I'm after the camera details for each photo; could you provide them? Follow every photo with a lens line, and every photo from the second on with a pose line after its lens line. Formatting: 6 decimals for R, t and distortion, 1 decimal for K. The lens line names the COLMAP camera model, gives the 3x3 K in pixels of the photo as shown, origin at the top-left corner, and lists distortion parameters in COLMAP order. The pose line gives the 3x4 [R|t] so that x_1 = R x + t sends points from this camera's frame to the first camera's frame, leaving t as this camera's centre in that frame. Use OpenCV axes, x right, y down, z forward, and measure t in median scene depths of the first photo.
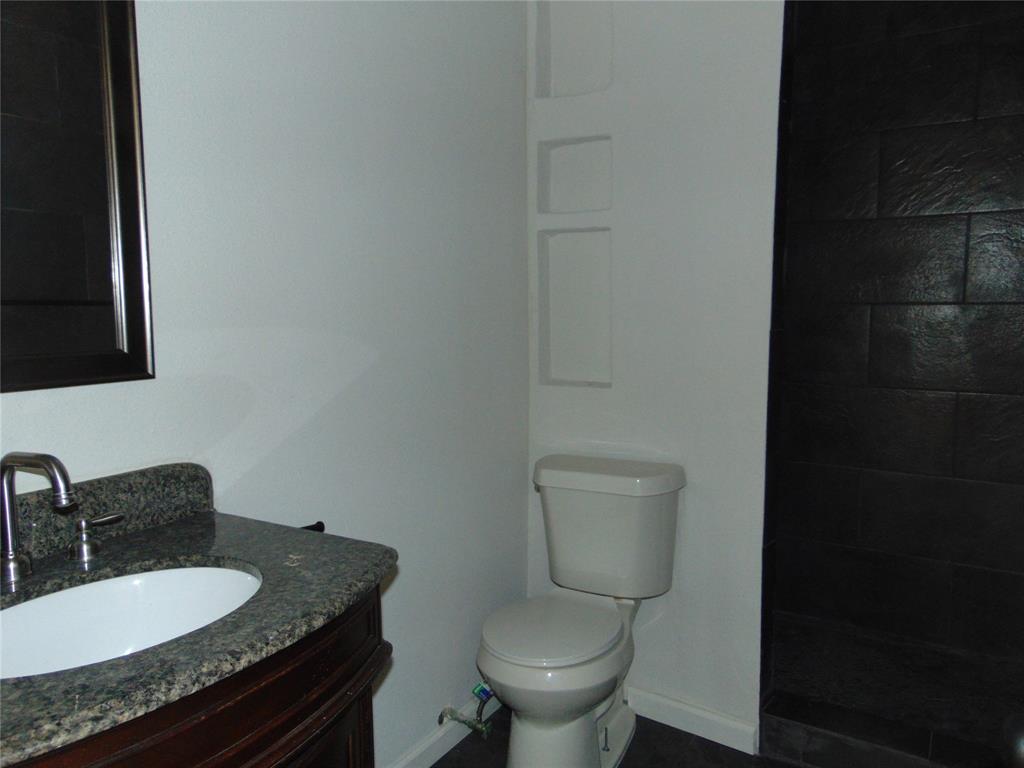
lens RADIAL K [[798.3, 0, 512.1], [0, 798.3, 383.1], [0, 0, 1]] dist [-0.059632, -0.001164]
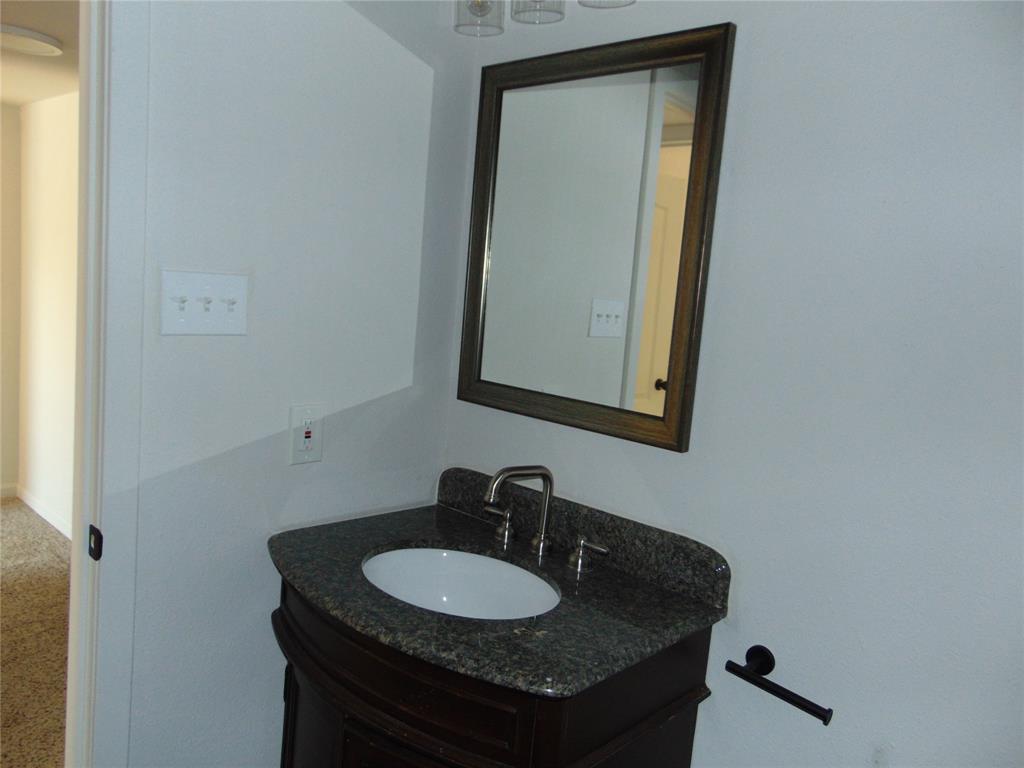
lens RADIAL K [[798.3, 0, 511.6], [0, 798.3, 386.4], [0, 0, 1]] dist [-0.059632, -0.001164]
pose [[-0.244115, 0.101908, -0.964377, 0.654920], [-0.181599, 0.972066, 0.148690, -0.221472], [0.952591, 0.211428, -0.218790, 1.096030]]
